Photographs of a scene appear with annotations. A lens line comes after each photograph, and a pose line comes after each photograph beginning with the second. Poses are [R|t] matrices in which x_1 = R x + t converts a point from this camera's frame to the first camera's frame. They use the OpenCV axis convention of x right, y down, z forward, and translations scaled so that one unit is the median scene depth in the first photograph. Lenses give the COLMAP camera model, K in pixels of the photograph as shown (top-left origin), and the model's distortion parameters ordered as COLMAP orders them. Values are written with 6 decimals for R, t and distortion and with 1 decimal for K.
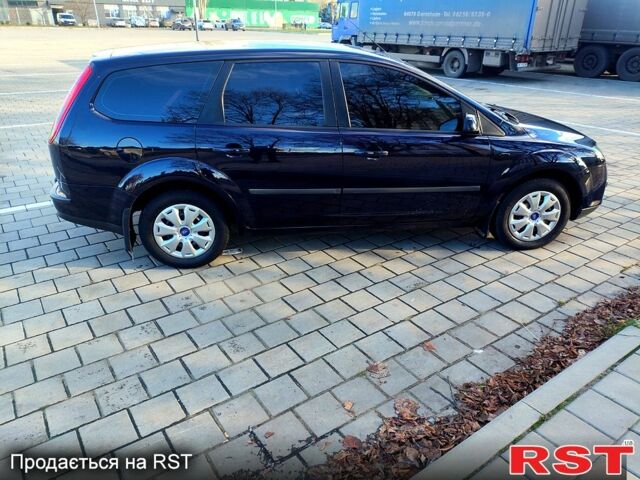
lens RADIAL K [[474.8, 0, 320.0], [0, 474.8, 240.0], [0, 0, 1]] dist [0.022260, -0.007664]
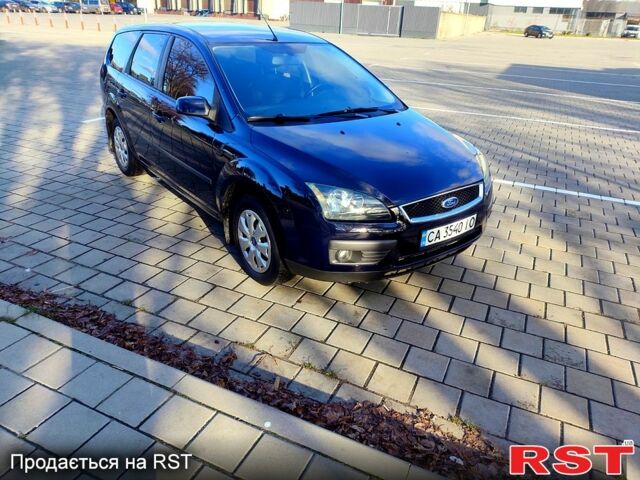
lens RADIAL K [[474.8, 0, 320.0], [0, 474.8, 240.0], [0, 0, 1]] dist [0.022260, -0.007664]
pose [[0.493422, 0.381694, -0.781566, 1.367806], [-0.398913, 0.897799, 0.186615, -0.299999], [0.772919, 0.219697, 0.595256, 0.711406]]
